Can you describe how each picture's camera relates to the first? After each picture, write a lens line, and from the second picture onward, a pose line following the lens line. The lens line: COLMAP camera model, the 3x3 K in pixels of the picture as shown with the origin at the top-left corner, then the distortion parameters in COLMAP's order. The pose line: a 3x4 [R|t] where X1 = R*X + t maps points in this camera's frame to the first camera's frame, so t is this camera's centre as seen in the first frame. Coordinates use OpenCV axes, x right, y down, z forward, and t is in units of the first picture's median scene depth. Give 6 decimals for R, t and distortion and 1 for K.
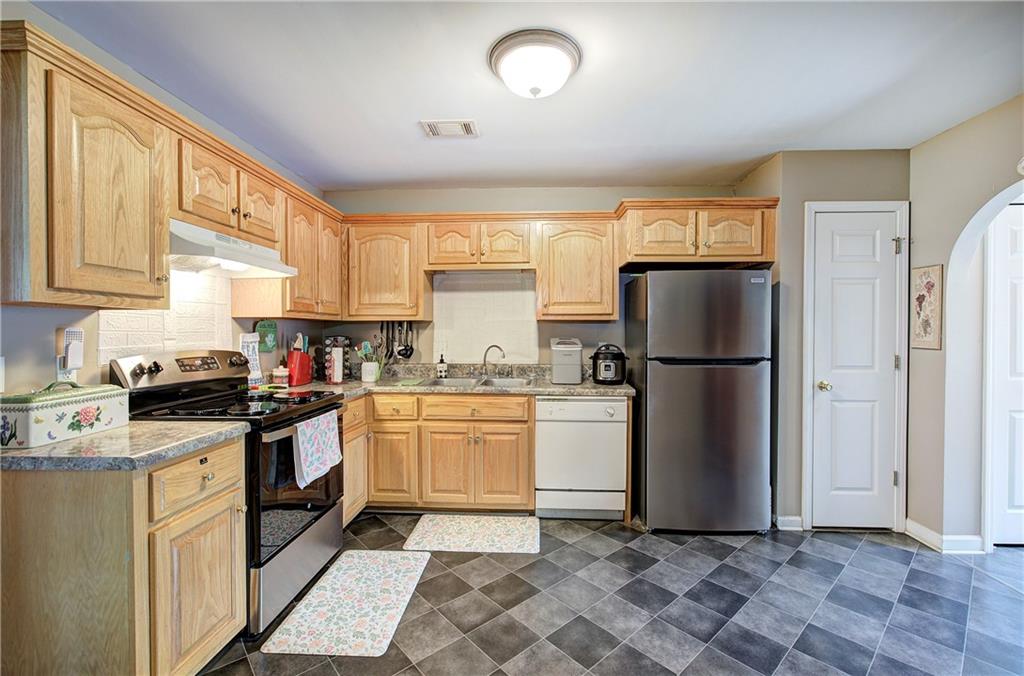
lens RADIAL K [[439.7, 0, 518.9], [0, 439.7, 336.5], [0, 0, 1]] dist [-0.002694, 0.000251]
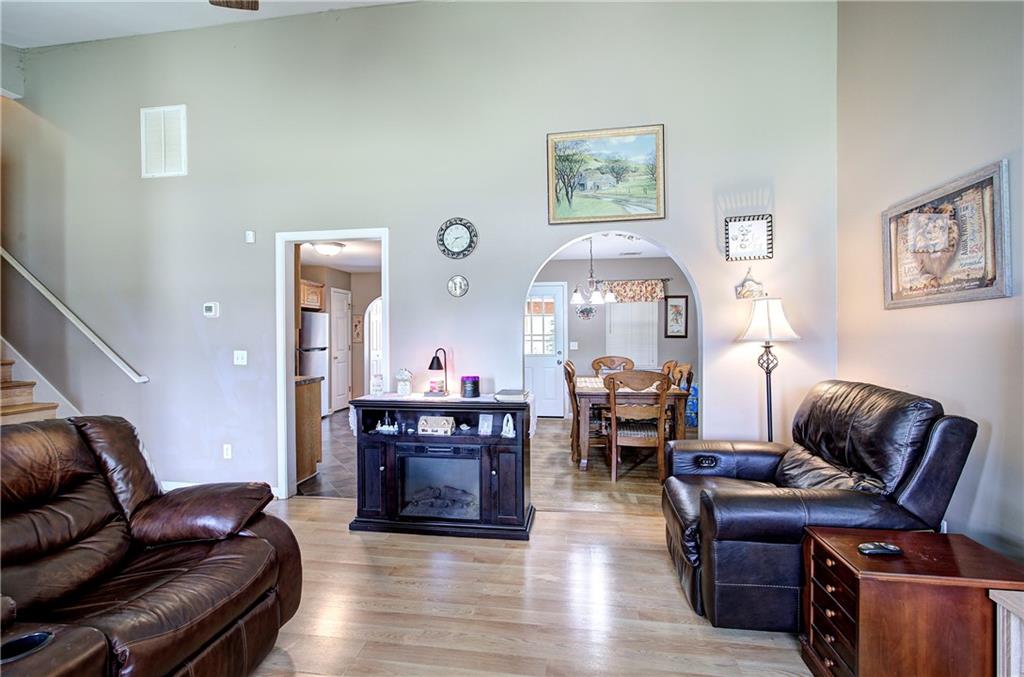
lens RADIAL K [[439.7, 0, 518.9], [0, 439.7, 337.0], [0, 0, 1]] dist [-0.002694, 0.000251]
pose [[0.086596, -0.005567, 0.996228, -1.875824], [0.014219, 0.999889, 0.004352, -0.006979], [-0.996142, 0.013789, 0.086665, -0.336703]]
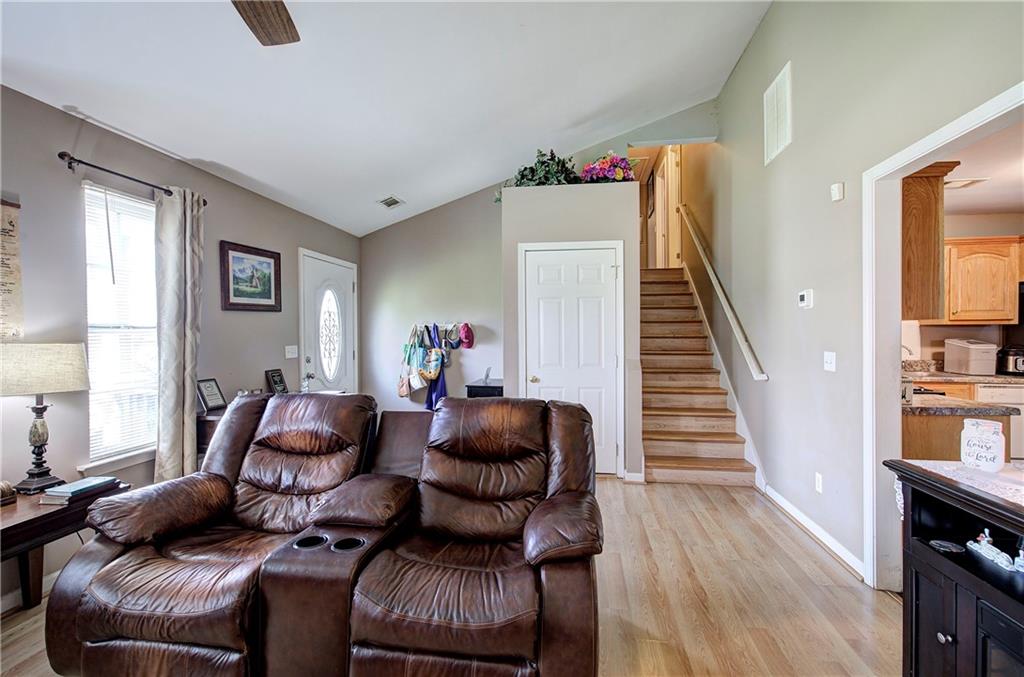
lens RADIAL K [[439.7, 0, 518.9], [0, 439.7, 337.0], [0, 0, 1]] dist [-0.002694, 0.000251]
pose [[0.995701, -0.005968, -0.092430, -1.215626], [0.005653, 0.999977, -0.003679, -0.005016], [0.092450, 0.003140, 0.995712, -0.415311]]
